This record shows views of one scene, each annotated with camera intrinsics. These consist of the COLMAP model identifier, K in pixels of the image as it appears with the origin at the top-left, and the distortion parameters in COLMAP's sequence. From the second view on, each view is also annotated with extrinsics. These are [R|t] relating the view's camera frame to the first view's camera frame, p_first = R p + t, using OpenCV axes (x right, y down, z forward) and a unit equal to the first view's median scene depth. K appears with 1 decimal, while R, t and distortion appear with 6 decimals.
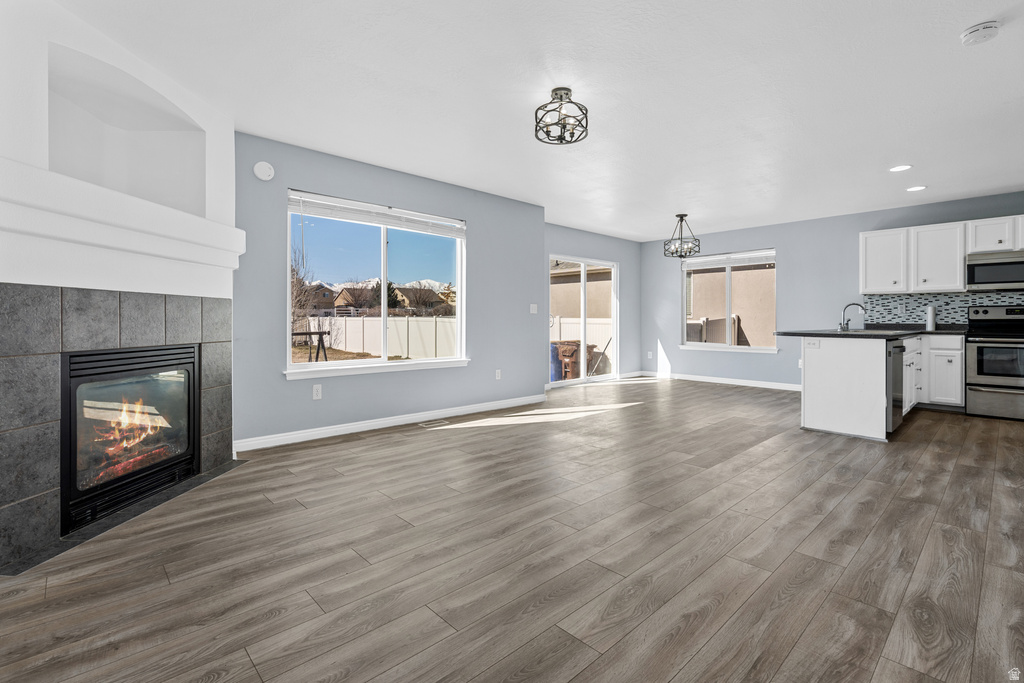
lens RADIAL K [[468.6, 0, 517.9], [0, 468.6, 318.8], [0, 0, 1]] dist [-0.001453, -0.000231]
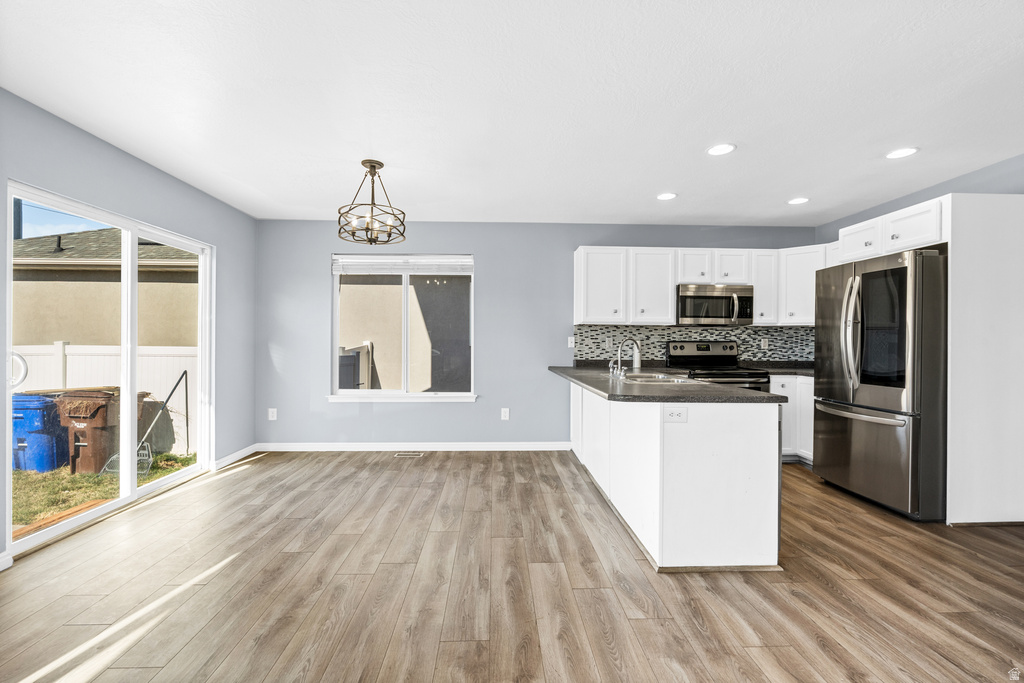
lens RADIAL K [[462.5, 0, 513.7], [0, 462.5, 342.2], [0, 0, 1]] dist [-0.003163, 0.000343]
pose [[0.657227, 0.001391, 0.753691, 0.076914], [-0.006770, 0.999969, 0.004058, -0.027914], [-0.753662, -0.007769, 0.657216, 0.668656]]
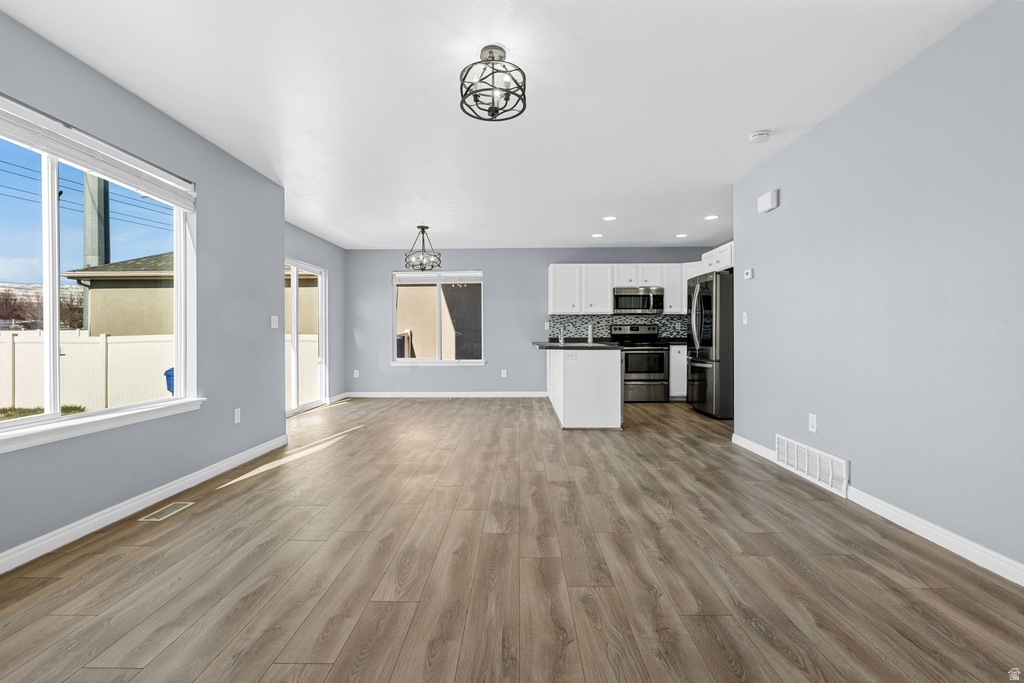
lens RADIAL K [[469.8, 0, 511.6], [0, 469.8, 337.0], [0, 0, 1]] dist [-0.004349, 0.000752]
pose [[0.700967, -0.007651, 0.713153, -0.264998], [0.002804, 0.999964, 0.007973, -0.002329], [-0.713188, -0.003589, 0.700963, 0.240292]]
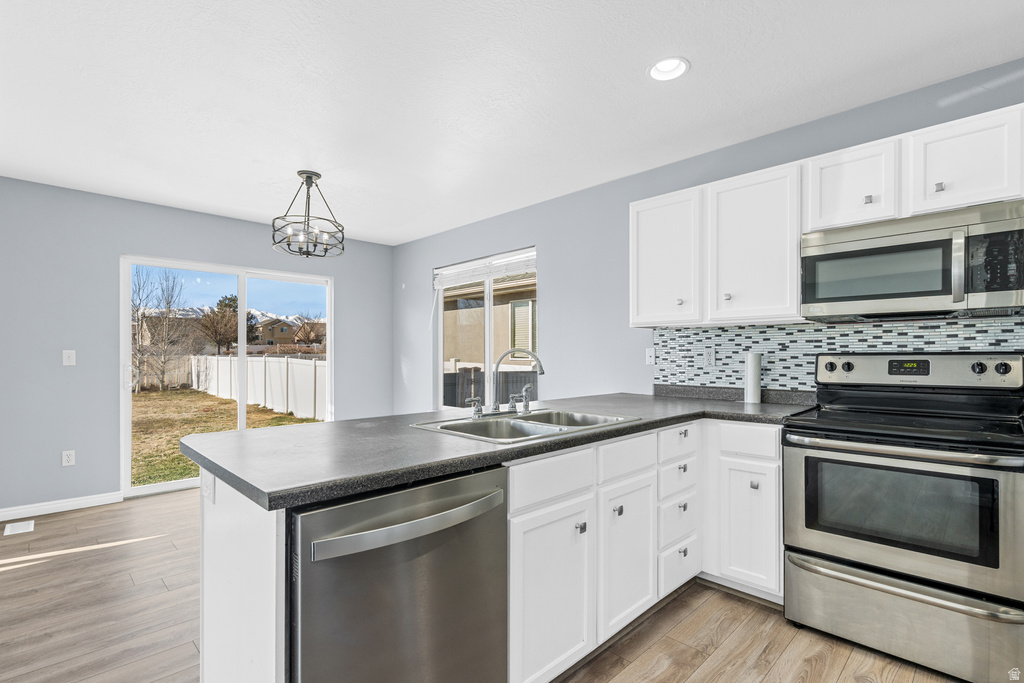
lens RADIAL K [[484.8, 0, 517.9], [0, 484.8, 355.7], [0, 0, 1]] dist [-0.001620, 0.000031]
pose [[0.999548, -0.001332, 0.030042, 0.699888], [0.001241, 0.999995, 0.003048, -0.027824], [-0.030046, -0.003010, 0.999544, 0.573441]]
